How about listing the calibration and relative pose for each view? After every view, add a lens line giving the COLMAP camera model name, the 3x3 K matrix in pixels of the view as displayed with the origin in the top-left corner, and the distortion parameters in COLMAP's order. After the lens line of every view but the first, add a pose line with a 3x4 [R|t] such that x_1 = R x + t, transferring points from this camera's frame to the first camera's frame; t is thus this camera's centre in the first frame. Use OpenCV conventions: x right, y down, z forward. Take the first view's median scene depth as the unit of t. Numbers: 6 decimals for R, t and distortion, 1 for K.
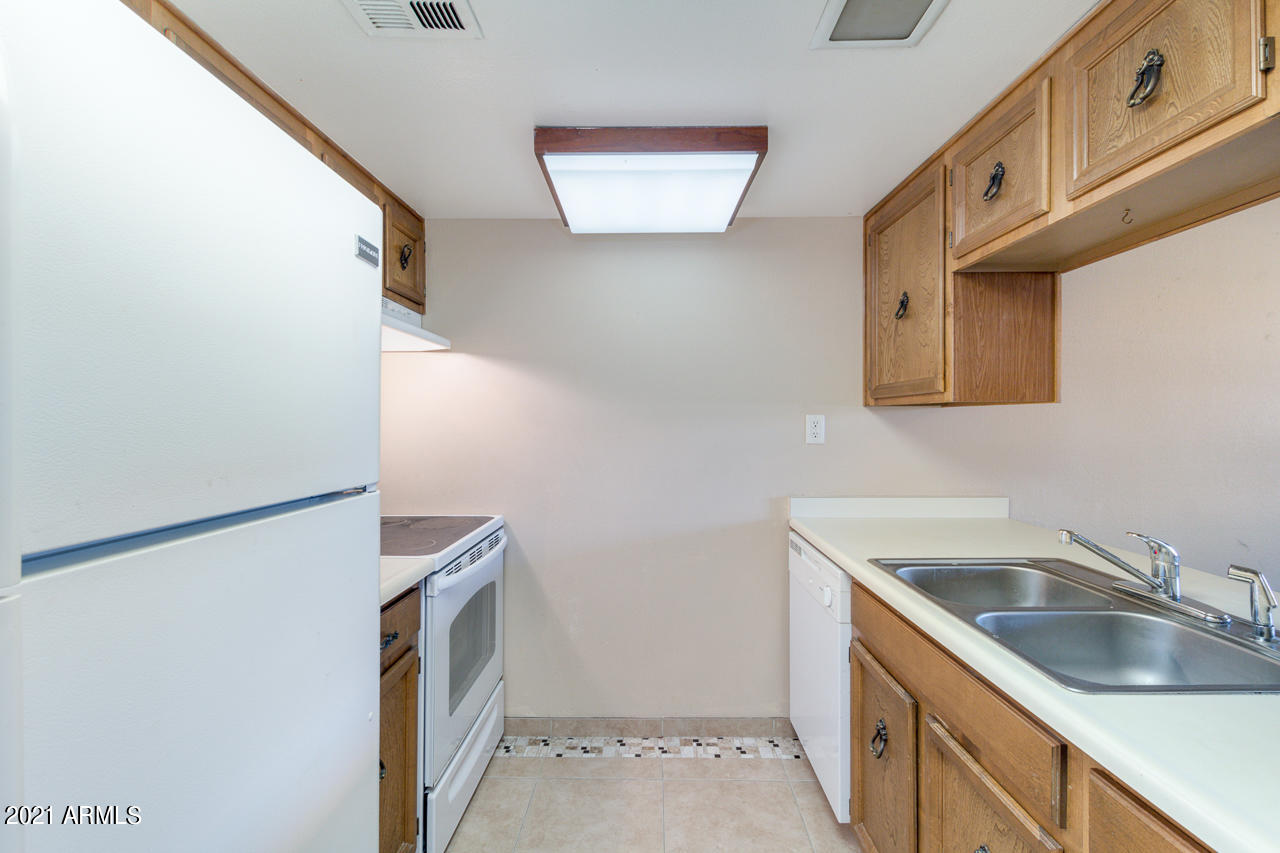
lens RADIAL K [[589.0, 0, 646.0], [0, 589.0, 422.4], [0, 0, 1]] dist [0.012447, -0.007011]
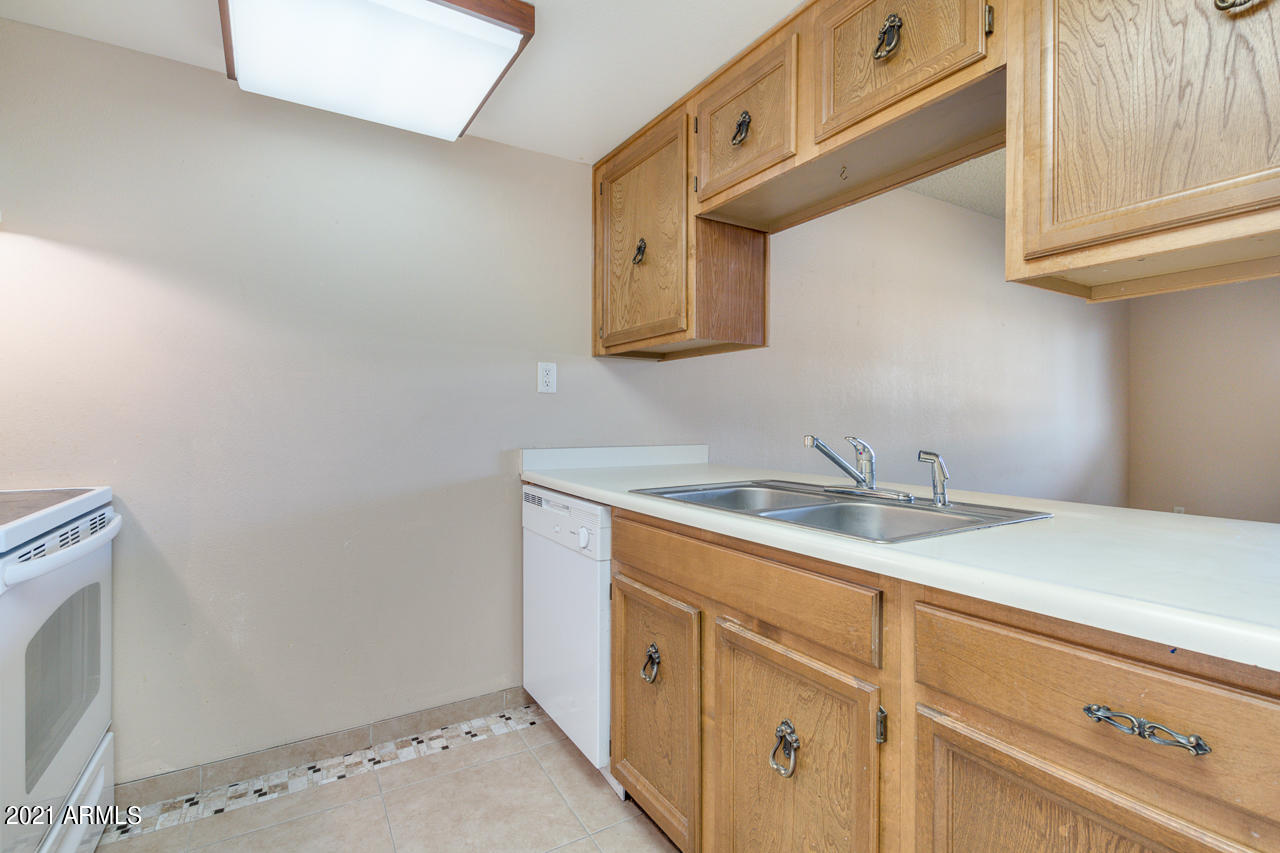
lens RADIAL K [[589.0, 0, 646.0], [0, 589.0, 422.4], [0, 0, 1]] dist [0.012447, -0.007011]
pose [[0.848292, 0.000101, 0.529529, -0.111388], [-0.002650, 0.999988, 0.004056, 0.107929], [-0.529522, -0.004844, 0.848282, 0.144887]]
